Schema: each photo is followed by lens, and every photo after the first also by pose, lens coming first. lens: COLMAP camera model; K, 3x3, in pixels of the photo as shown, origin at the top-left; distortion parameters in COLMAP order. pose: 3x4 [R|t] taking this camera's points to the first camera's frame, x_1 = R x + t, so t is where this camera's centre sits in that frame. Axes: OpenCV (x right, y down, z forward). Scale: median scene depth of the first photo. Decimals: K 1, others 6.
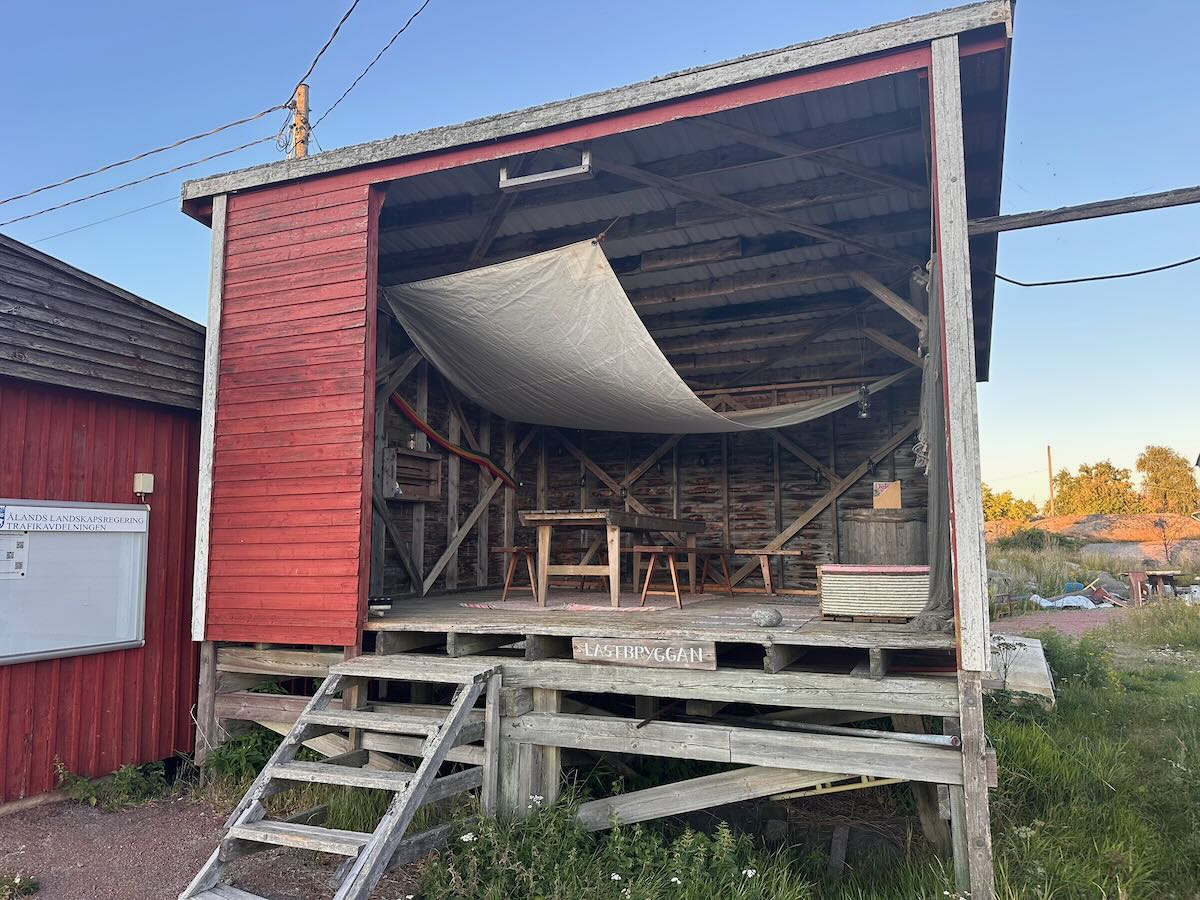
lens RADIAL K [[838.4, 0, 593.8], [0, 838.4, 459.0], [0, 0, 1]] dist [0.082986, -0.002065]
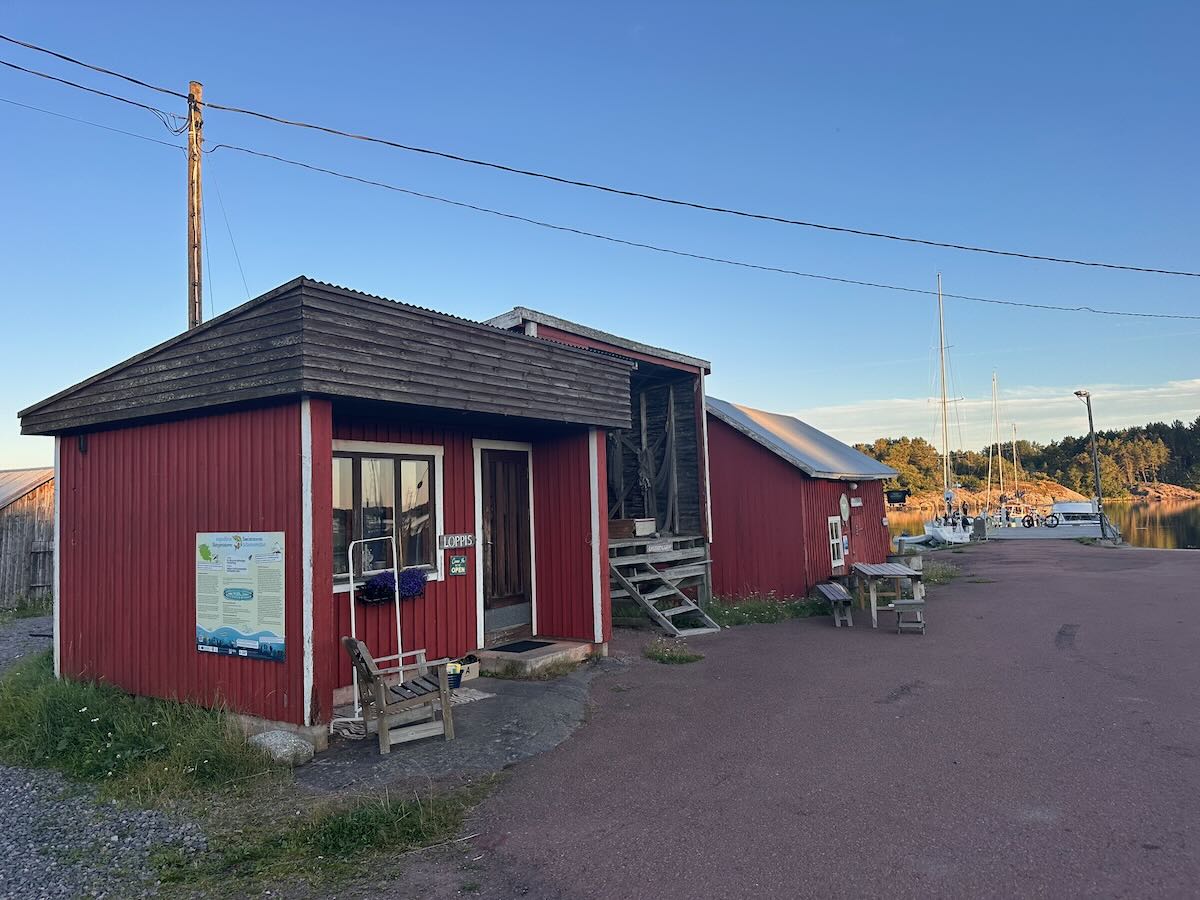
lens RADIAL K [[838.4, 0, 593.8], [0, 838.4, 459.0], [0, 0, 1]] dist [0.082986, -0.002065]
pose [[0.193221, 0.060012, 0.979318, -2.266336], [-0.076961, 0.995979, -0.045849, 0.057992], [-0.978132, -0.066510, 0.197063, 0.530282]]
